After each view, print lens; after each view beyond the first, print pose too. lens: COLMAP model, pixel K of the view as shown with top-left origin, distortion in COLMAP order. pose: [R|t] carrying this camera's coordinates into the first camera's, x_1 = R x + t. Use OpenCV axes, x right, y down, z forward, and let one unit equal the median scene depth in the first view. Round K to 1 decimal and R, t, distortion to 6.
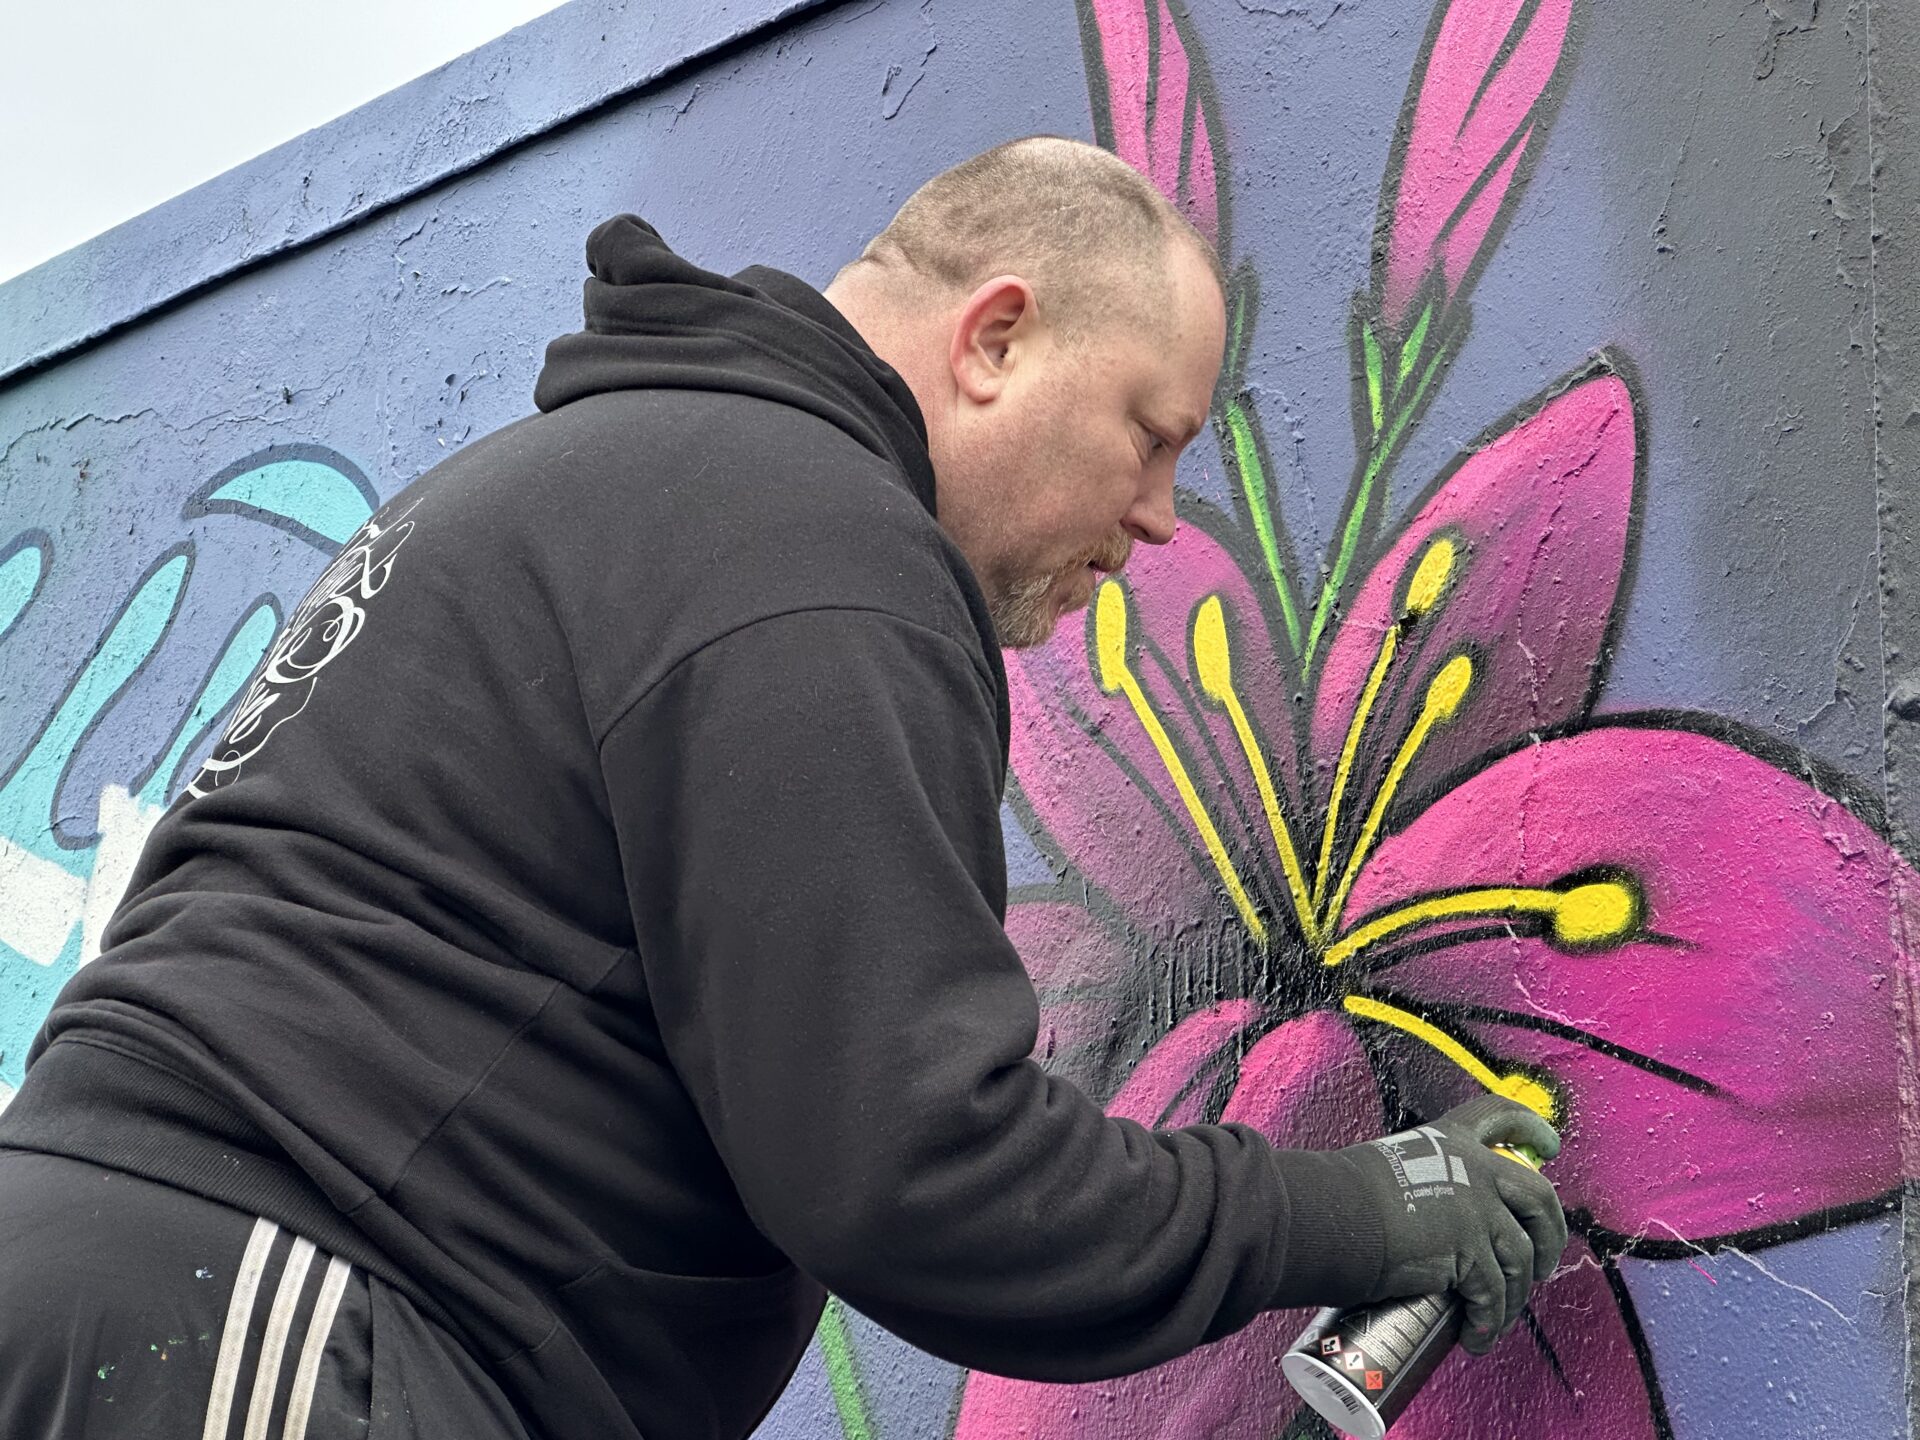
lens RADIAL K [[4264.4, 0, 955.7], [0, 4264.4, 675.6], [0, 0, 1]] dist [-0.026459, 3.954865]
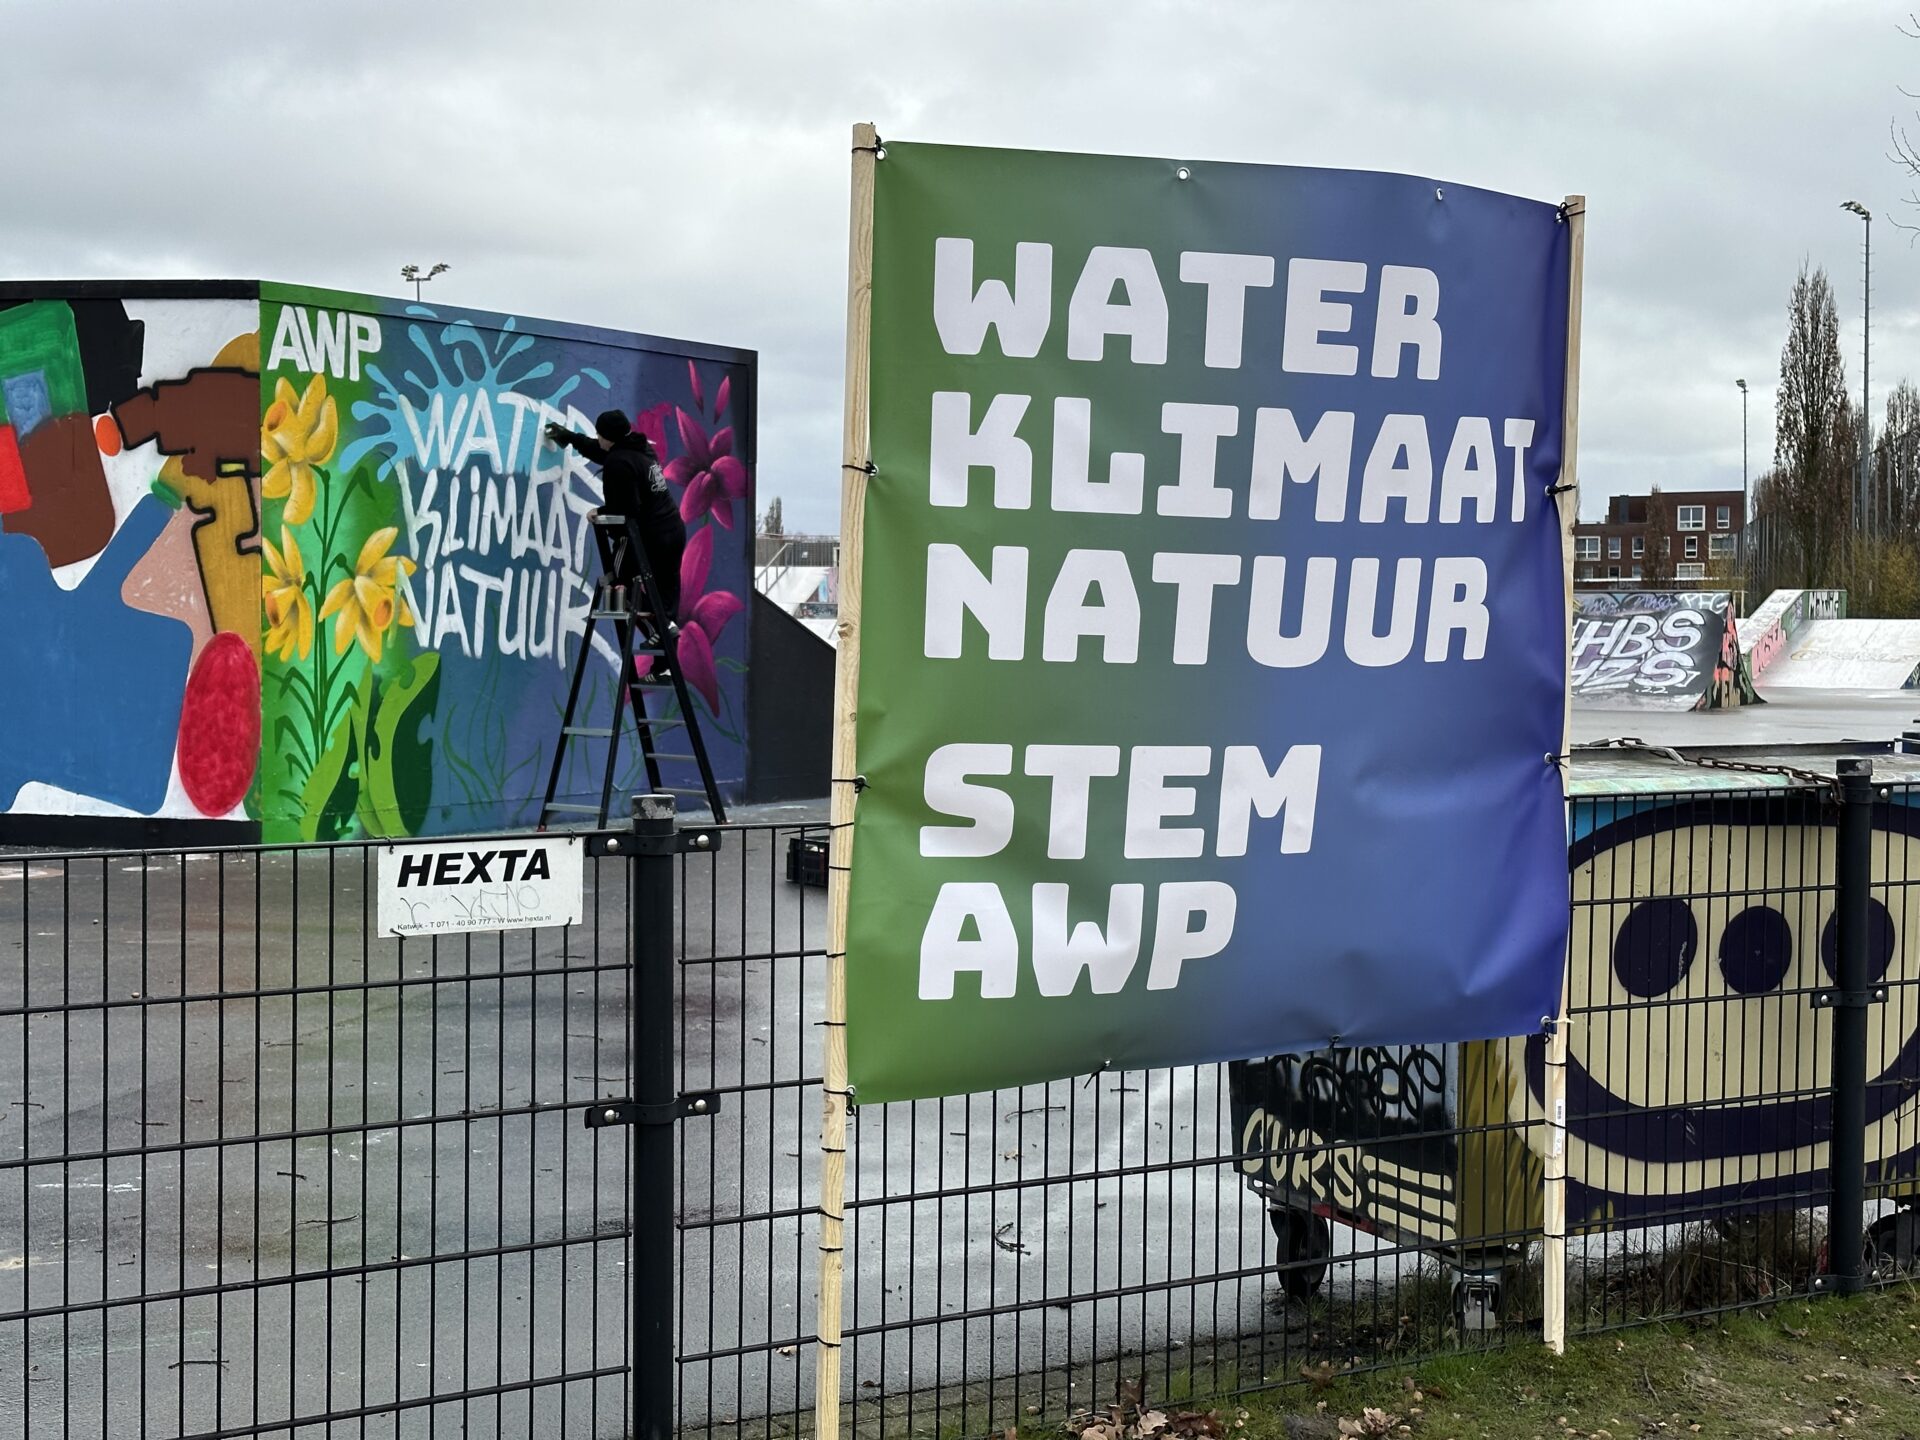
lens RADIAL K [[2649.0, 0, 965.8], [0, 2649.0, 723.5], [0, 0, 1]] dist [0.144210, -0.111705]
pose [[-0.275256, -0.077219, 0.958265, -7.004987], [-0.272577, 0.962134, -0.000765, 0.538299], [-0.921920, -0.261411, -0.285881, 2.195703]]
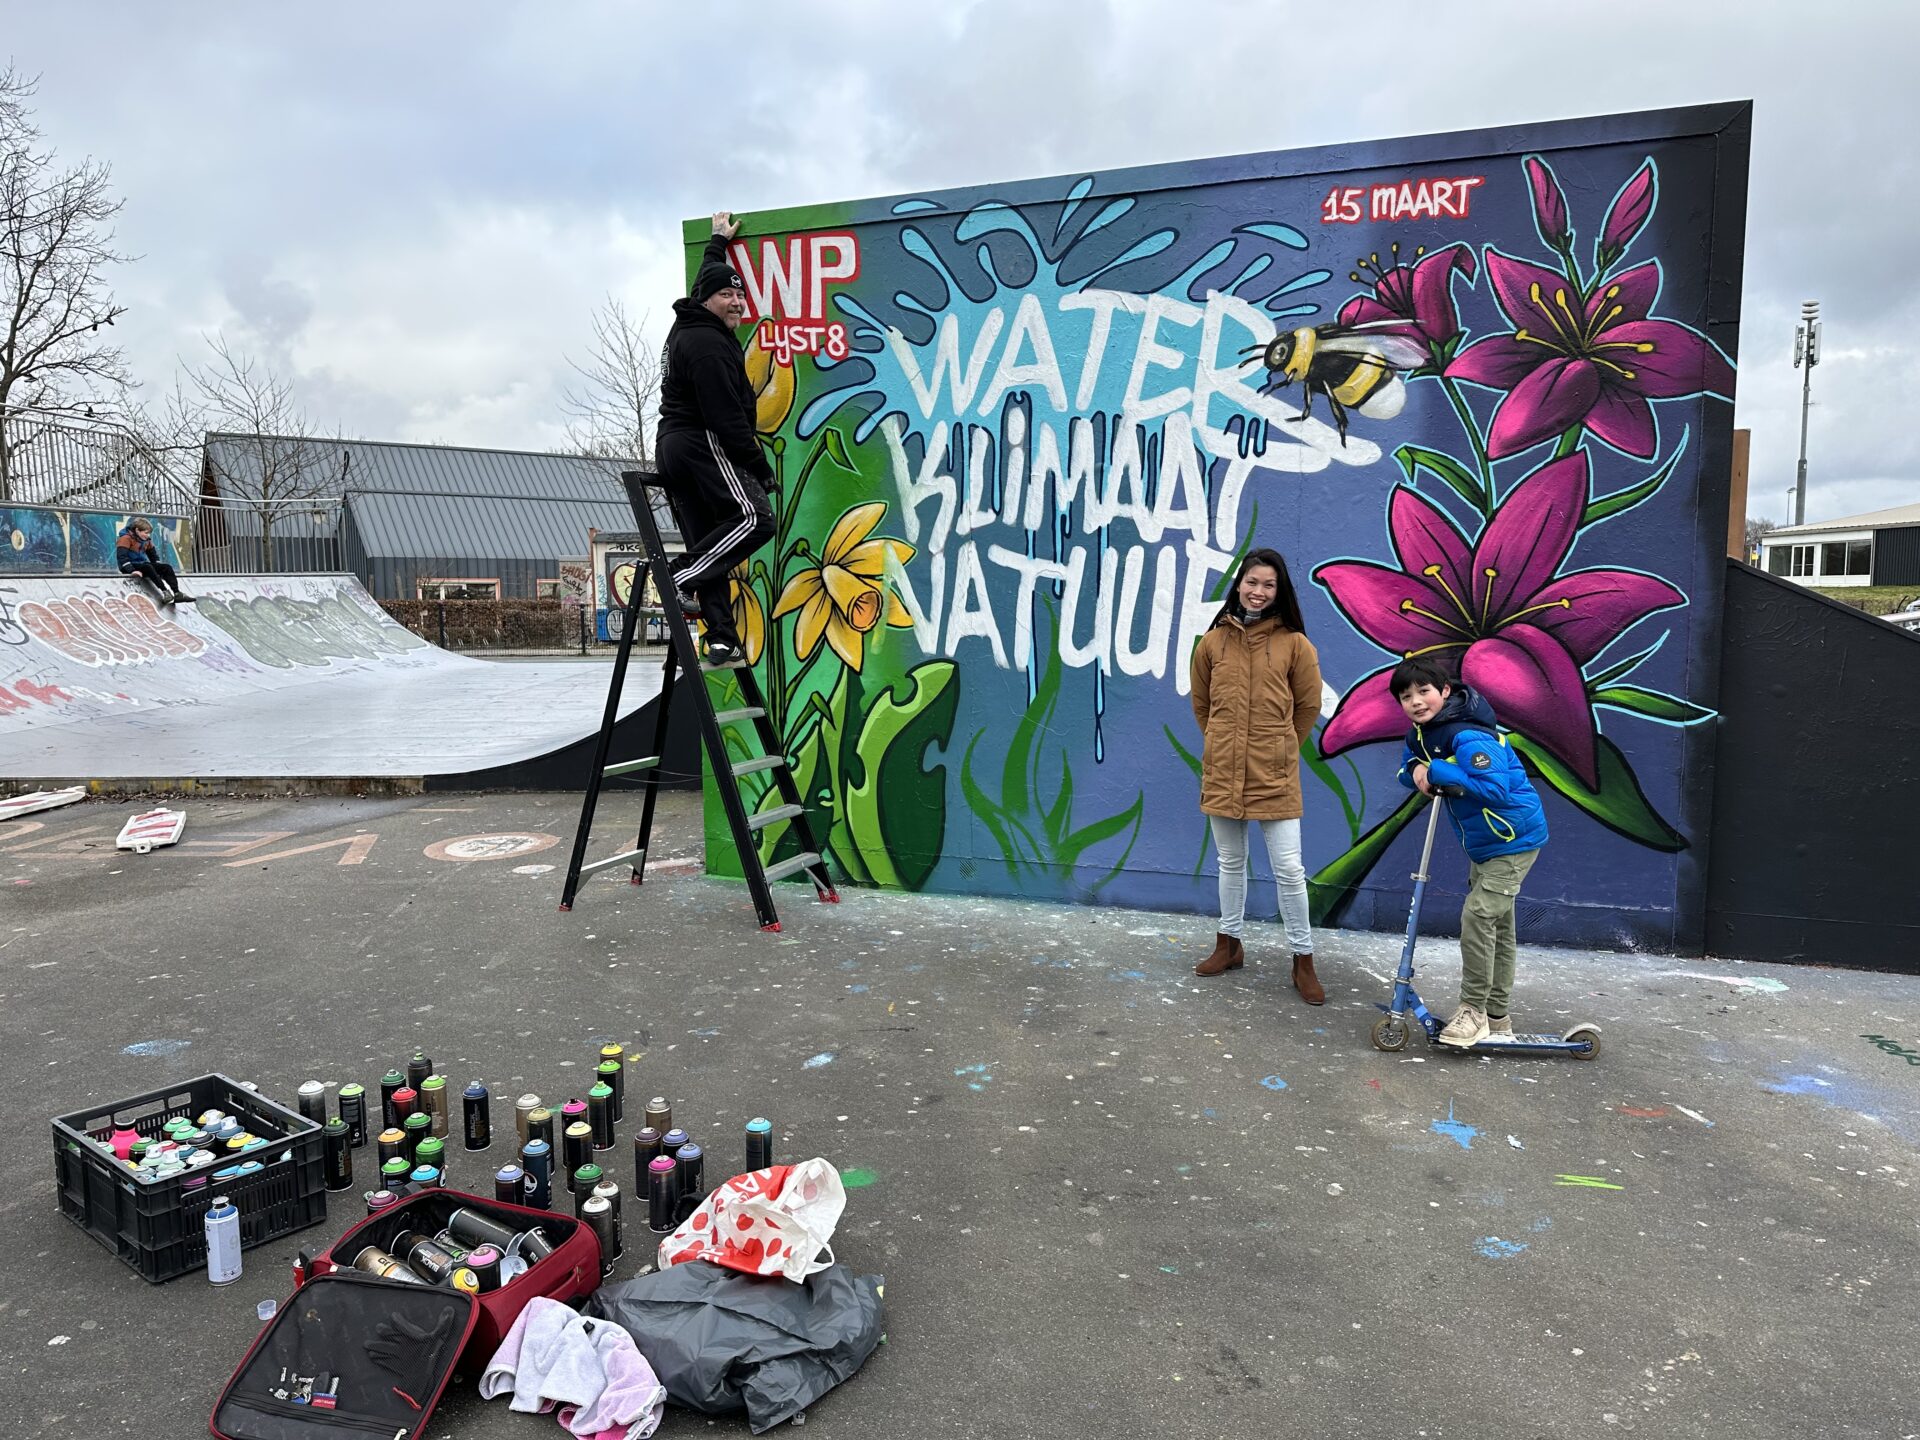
lens RADIAL K [[1353.5, 0, 955.8], [0, 1353.5, 724.9], [0, 0, 1]] dist [0.186825, -0.391135]
pose [[0.879357, -0.089947, 0.467591, -1.763193], [-0.093438, 0.930308, 0.354677, -0.061683], [-0.466906, -0.355579, 0.809668, -0.470775]]
